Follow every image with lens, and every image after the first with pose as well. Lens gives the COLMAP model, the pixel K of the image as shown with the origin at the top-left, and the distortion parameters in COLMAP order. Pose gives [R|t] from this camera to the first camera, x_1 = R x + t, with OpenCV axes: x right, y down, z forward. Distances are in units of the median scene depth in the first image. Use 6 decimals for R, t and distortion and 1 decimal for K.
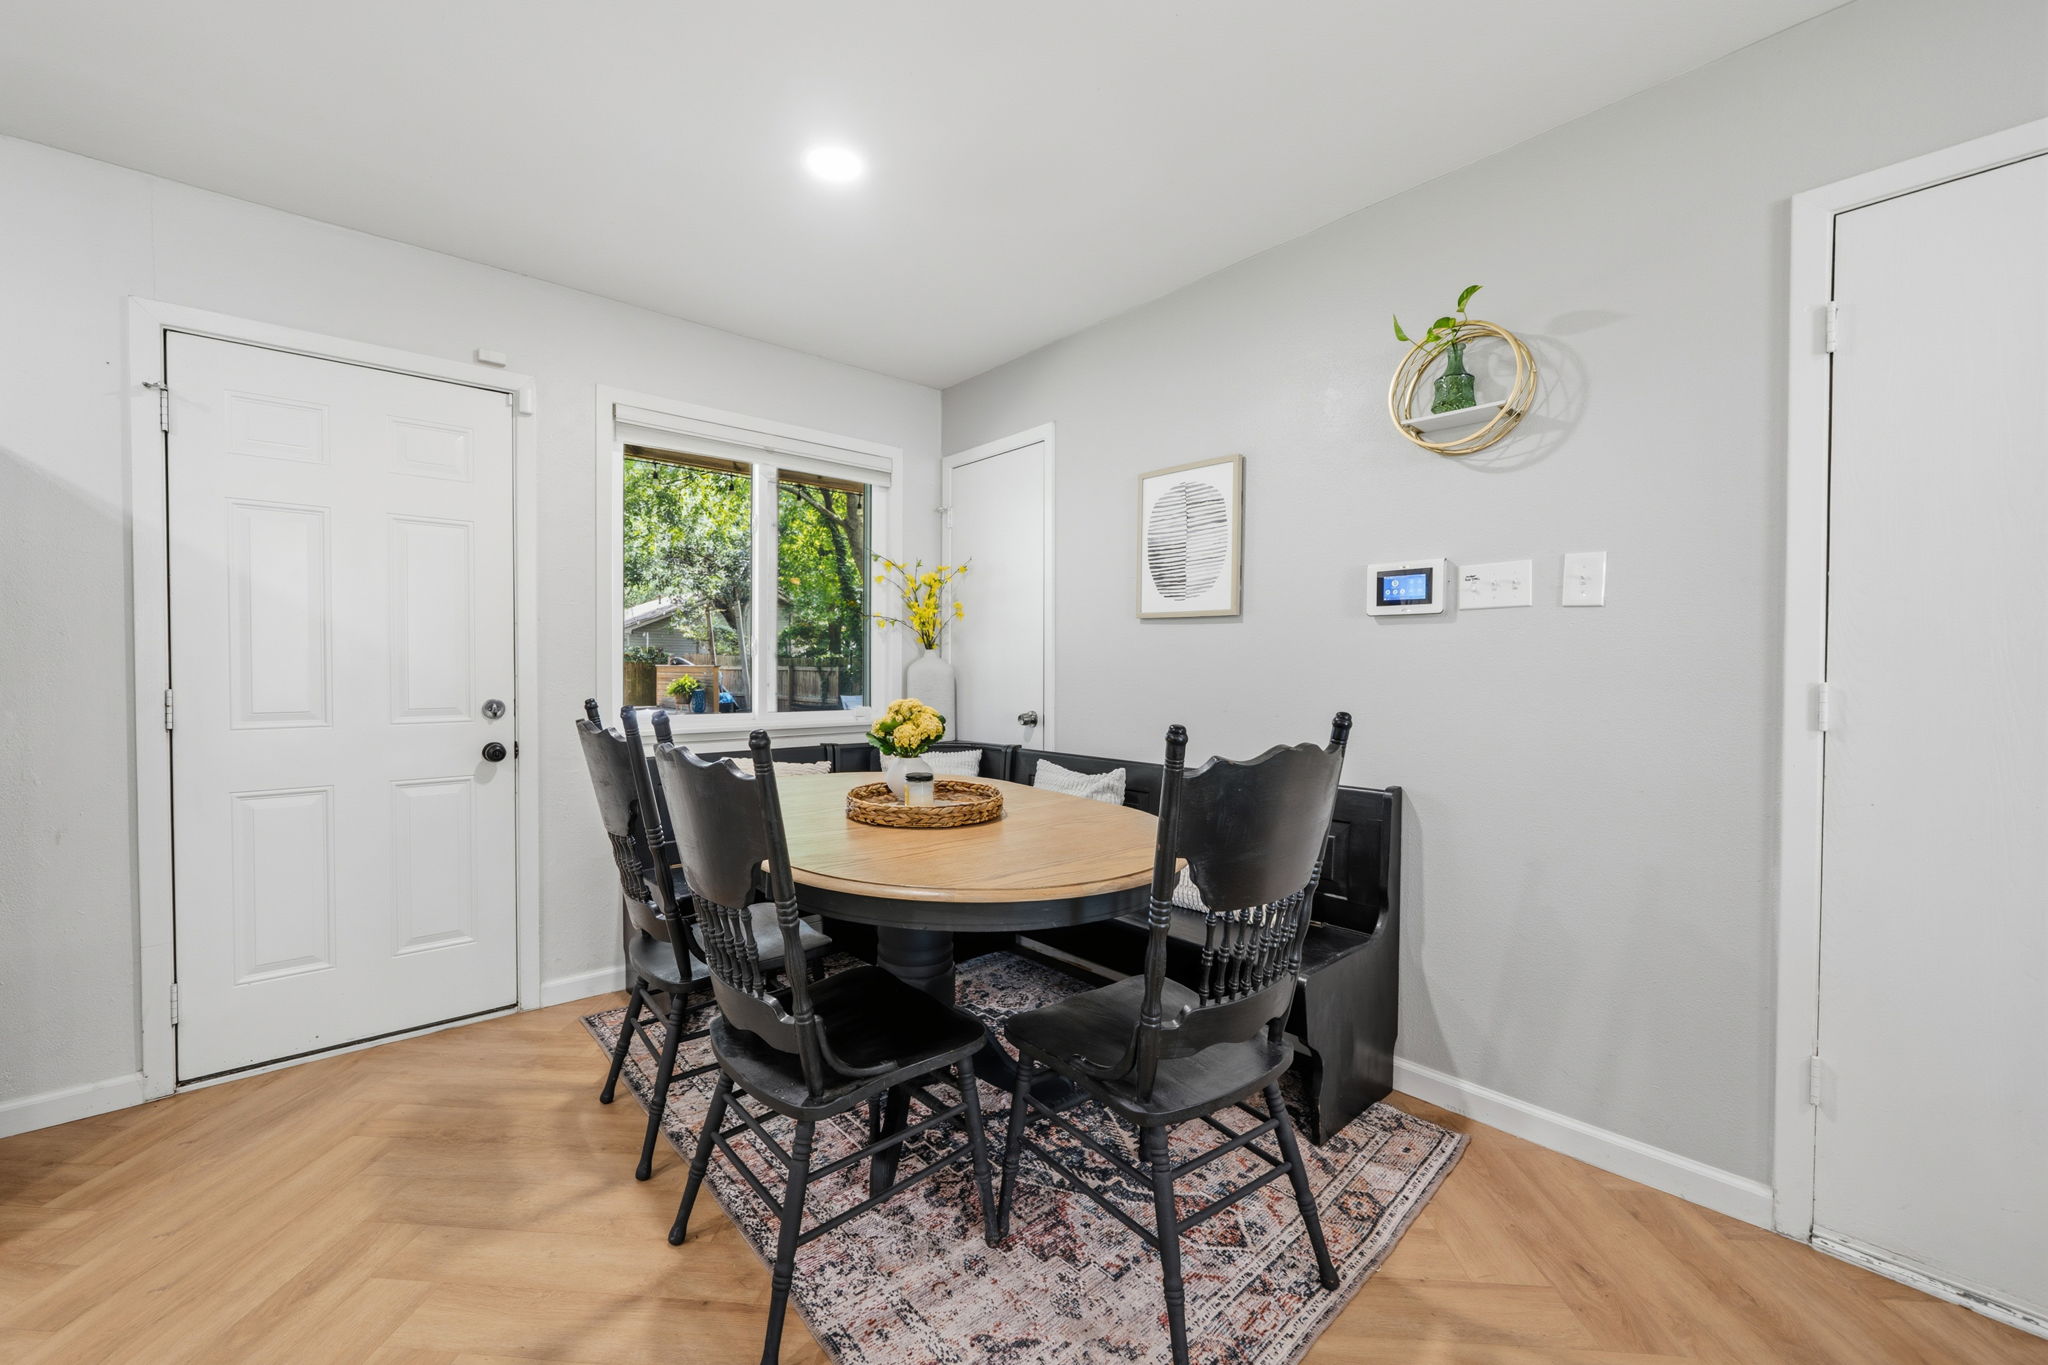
lens RADIAL K [[821.2, 0, 1013.2], [0, 821.2, 684.7], [0, 0, 1]] dist [-0.000933, -0.000479]
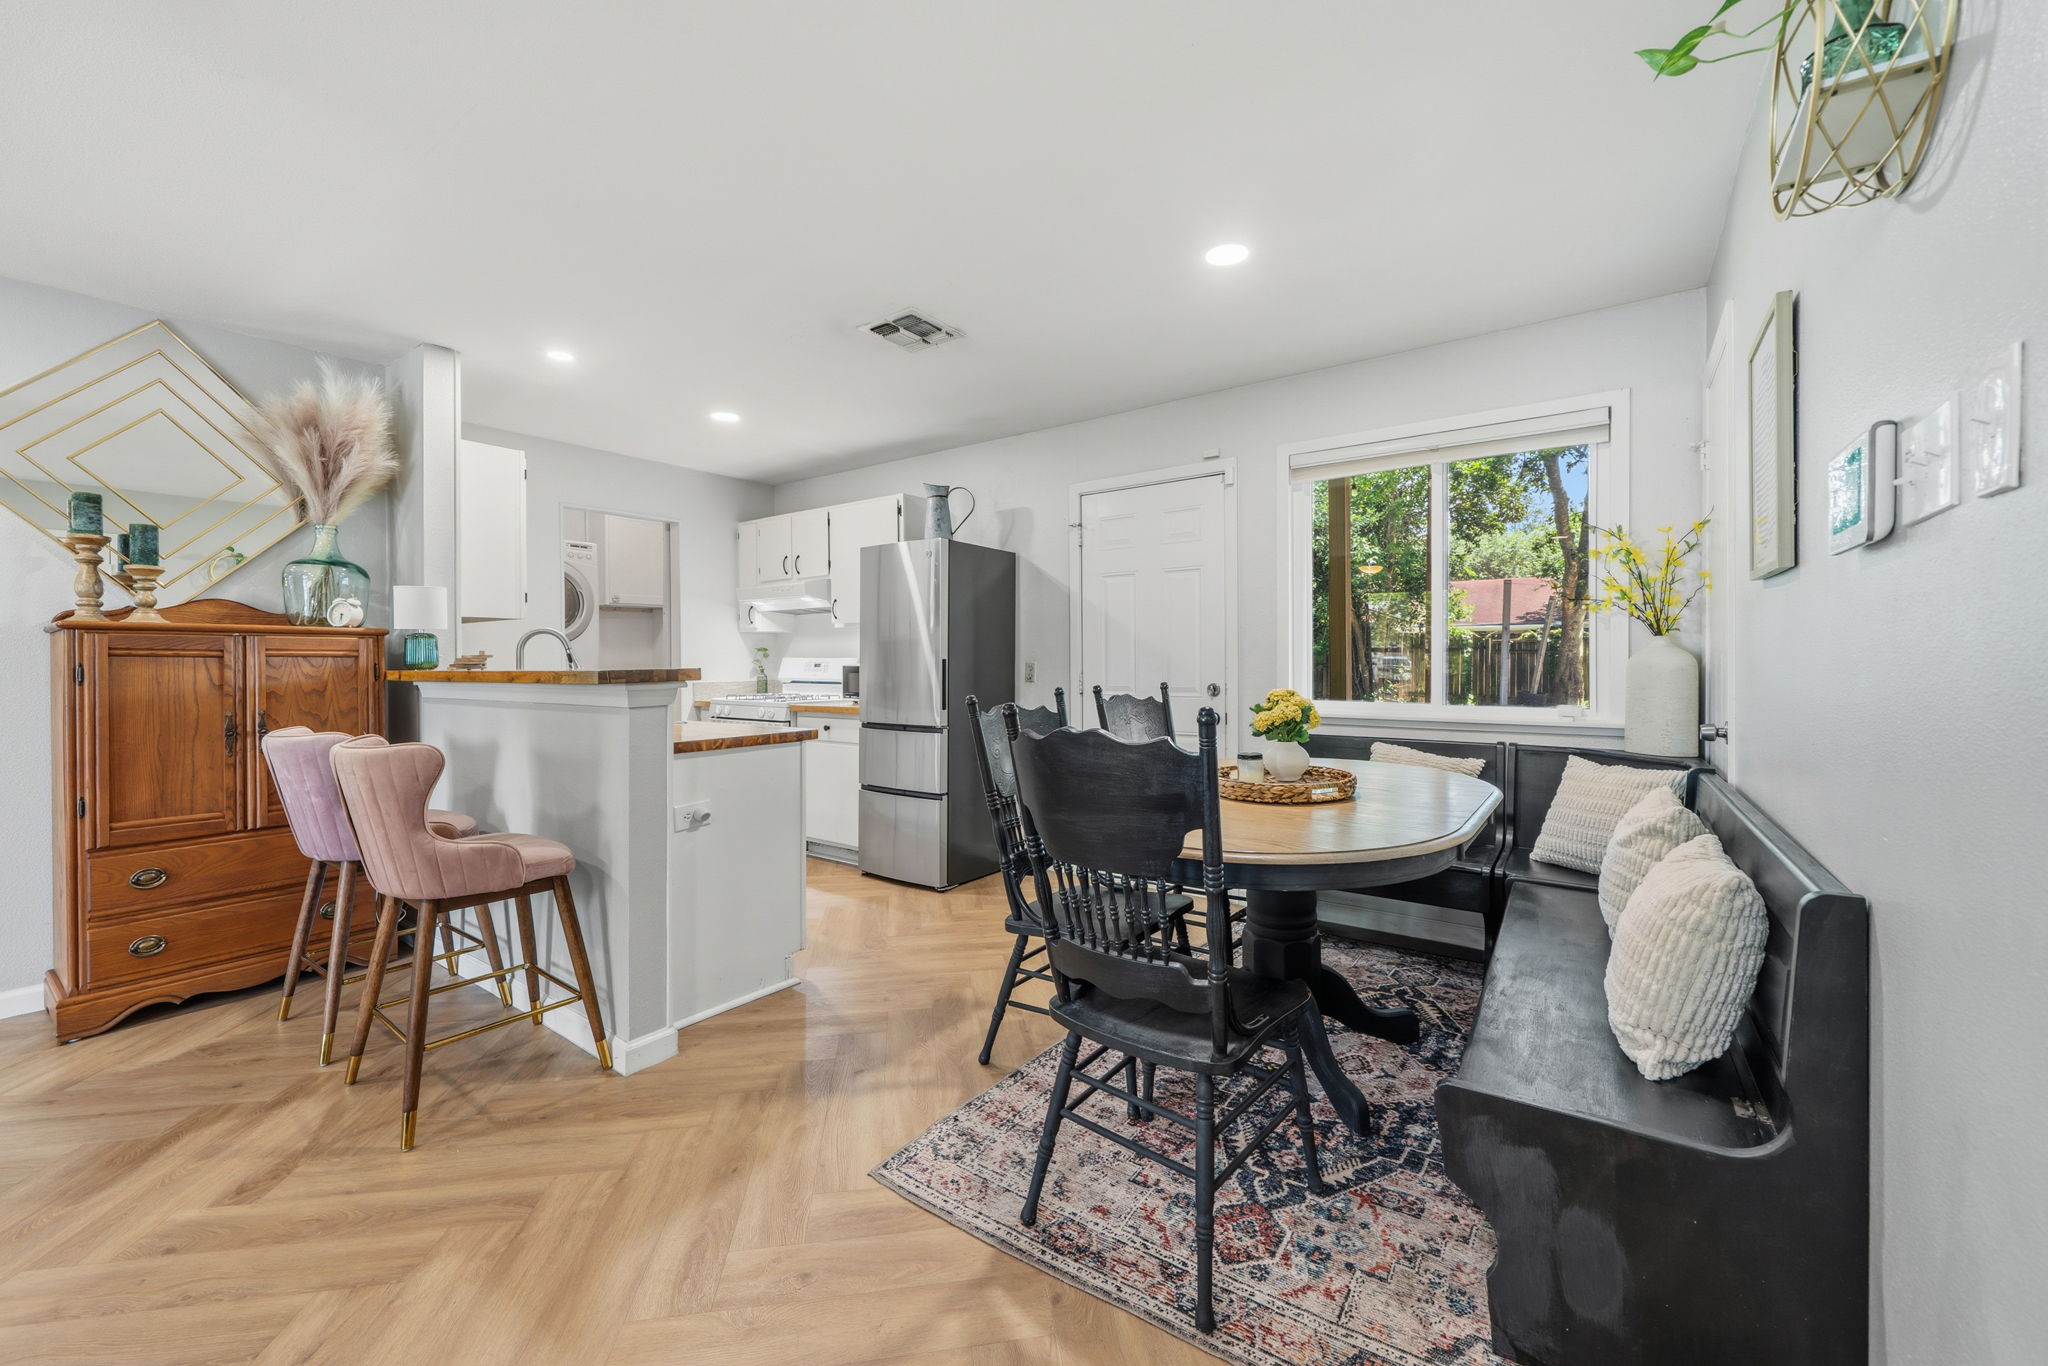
lens RADIAL K [[809.6, 0, 1024.0], [0, 809.6, 683.0], [0, 0, 1]] dist [0.001544, 0.000224]
pose [[0.213764, 0.023280, -0.976608, 0.901507], [-0.016085, 0.999664, 0.020309, -0.009145], [0.976753, 0.011367, 0.214066, 0.440119]]
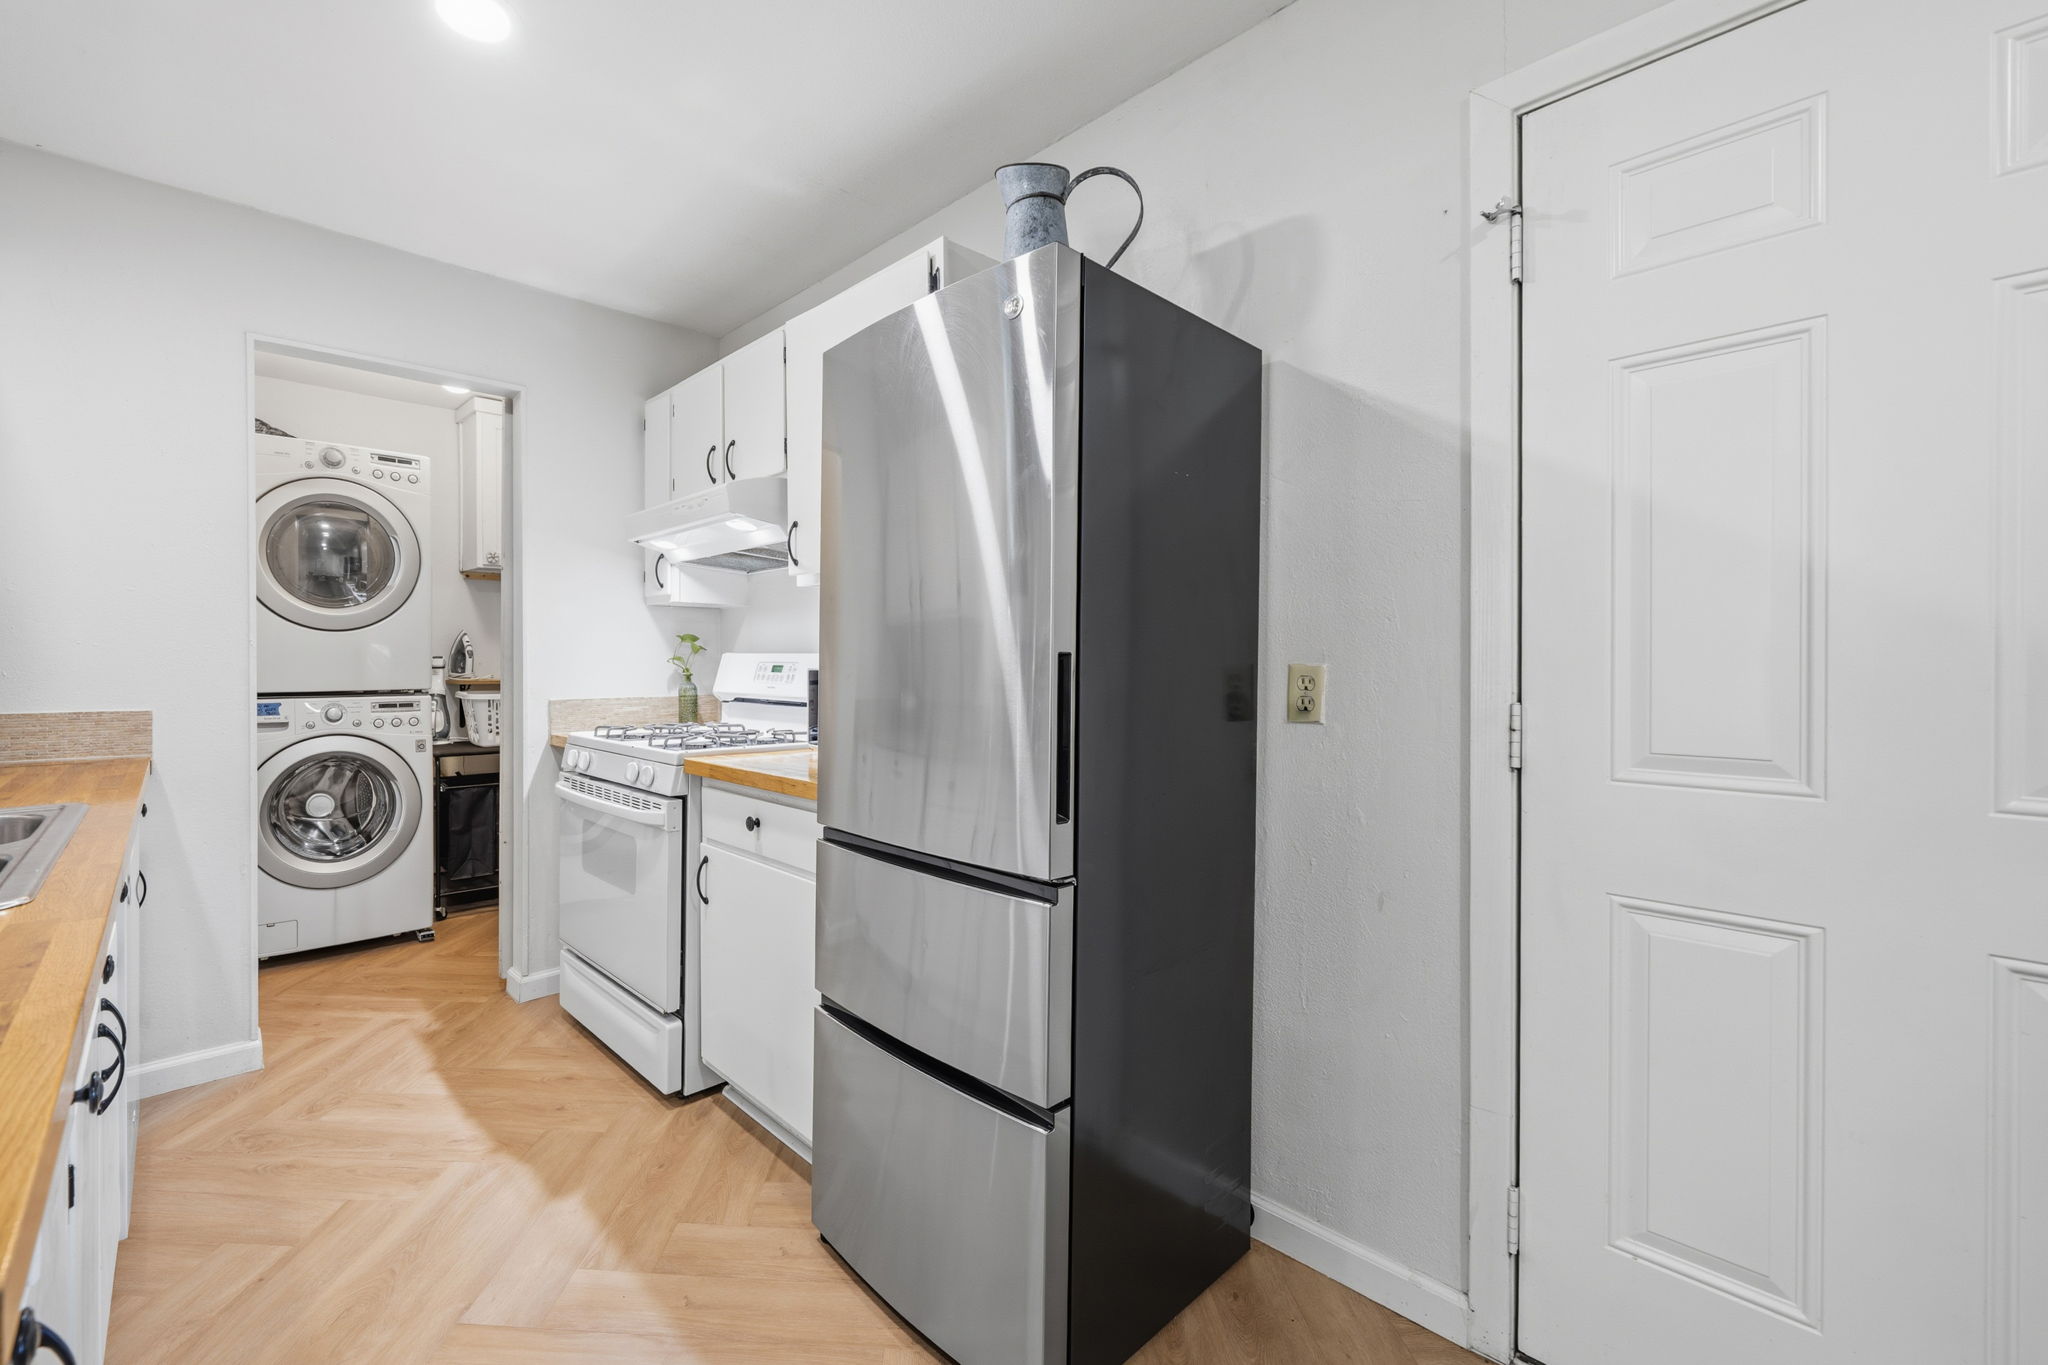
lens RADIAL K [[691.0, 0, 1025.2], [0, 691.0, 662.2], [0, 0, 1]] dist [-0.000852, 0.000014]
pose [[0.148490, -0.002816, -0.988910, -0.584572], [-0.020542, 0.999771, -0.005932, -0.013652], [0.988701, 0.021195, 0.148398, 0.570701]]
